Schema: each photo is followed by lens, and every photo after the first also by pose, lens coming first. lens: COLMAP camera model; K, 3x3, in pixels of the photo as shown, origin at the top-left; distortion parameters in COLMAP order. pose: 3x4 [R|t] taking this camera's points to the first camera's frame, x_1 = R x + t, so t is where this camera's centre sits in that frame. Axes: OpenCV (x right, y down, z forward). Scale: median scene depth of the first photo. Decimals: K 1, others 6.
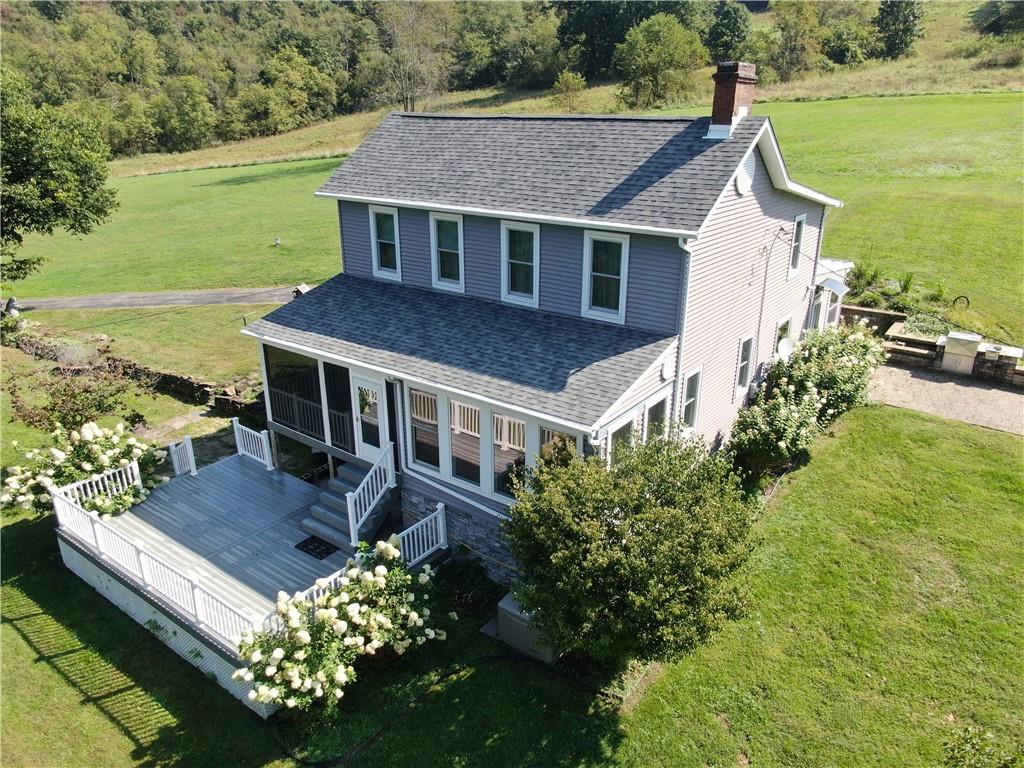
lens RADIAL K [[735.0, 0, 518.3], [0, 735.0, 382.9], [0, 0, 1]] dist [-0.009162, 0.004607]
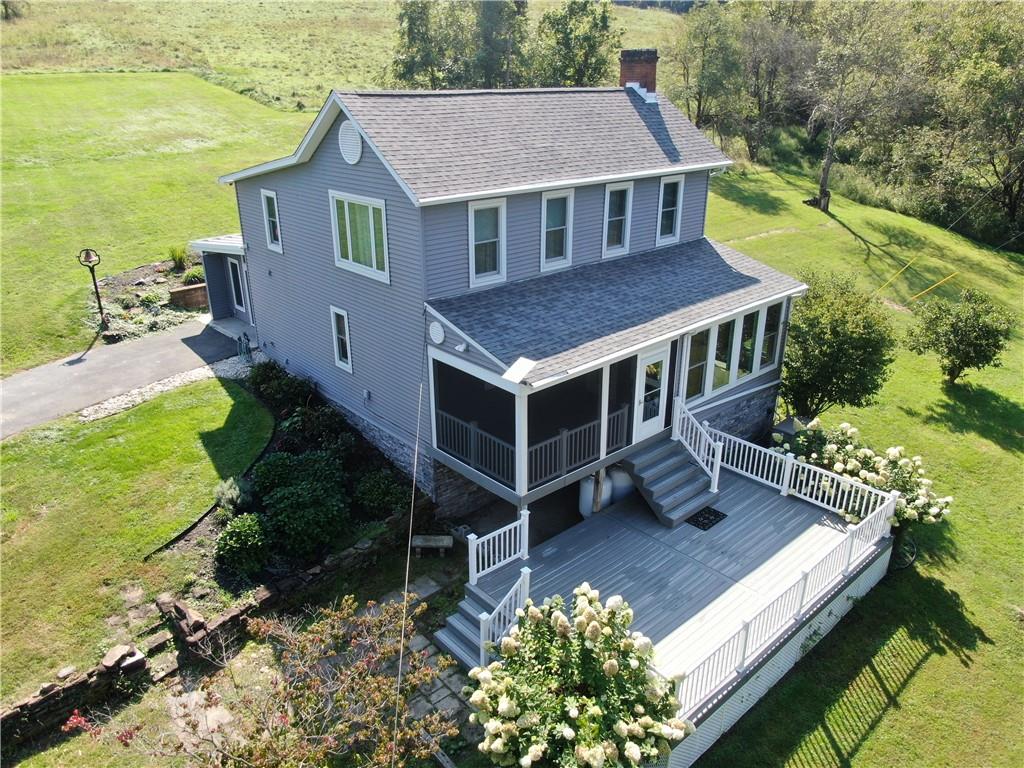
lens RADIAL K [[735.0, 0, 516.5], [0, 735.0, 384.2], [0, 0, 1]] dist [-0.009162, 0.004607]
pose [[0.199354, -0.373264, 0.906053, -1.118724], [0.355301, 0.889228, 0.288157, -0.309584], [-0.913246, 0.264476, 0.309892, 0.835176]]
